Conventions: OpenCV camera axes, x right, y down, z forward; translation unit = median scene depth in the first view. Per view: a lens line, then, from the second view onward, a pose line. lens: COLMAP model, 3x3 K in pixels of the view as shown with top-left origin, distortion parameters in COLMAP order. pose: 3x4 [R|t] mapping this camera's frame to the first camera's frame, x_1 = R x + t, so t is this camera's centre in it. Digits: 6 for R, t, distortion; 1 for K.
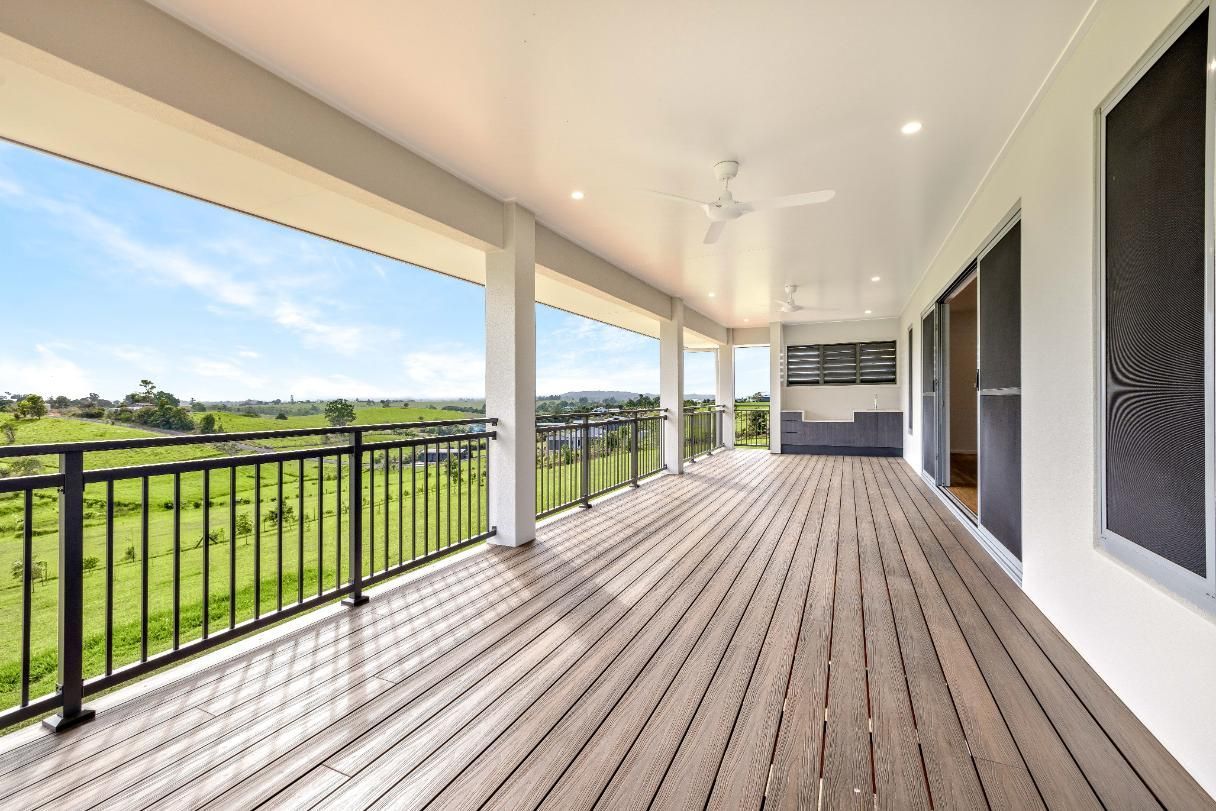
lens RADIAL K [[508.3, 0, 606.4], [0, 508.3, 404.7], [0, 0, 1]] dist [-0.001512, 0.000145]
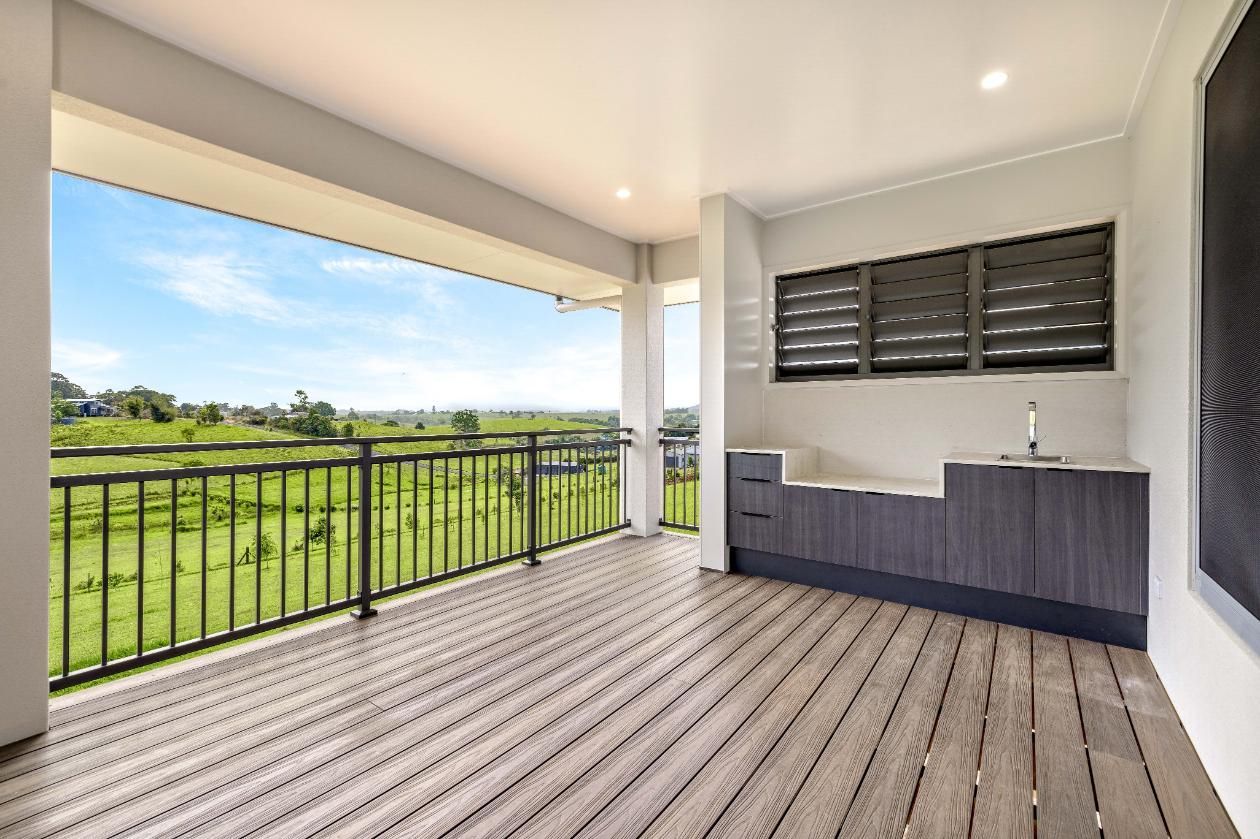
lens RADIAL K [[526.7, 0, 632.4], [0, 526.7, 415.9], [0, 0, 1]] dist [-0.001512, 0.000145]
pose [[0.979941, 0.010932, -0.198986, 0.092942], [-0.011532, 0.999932, -0.001853, -0.002636], [0.198952, 0.004111, 0.980001, 0.167276]]
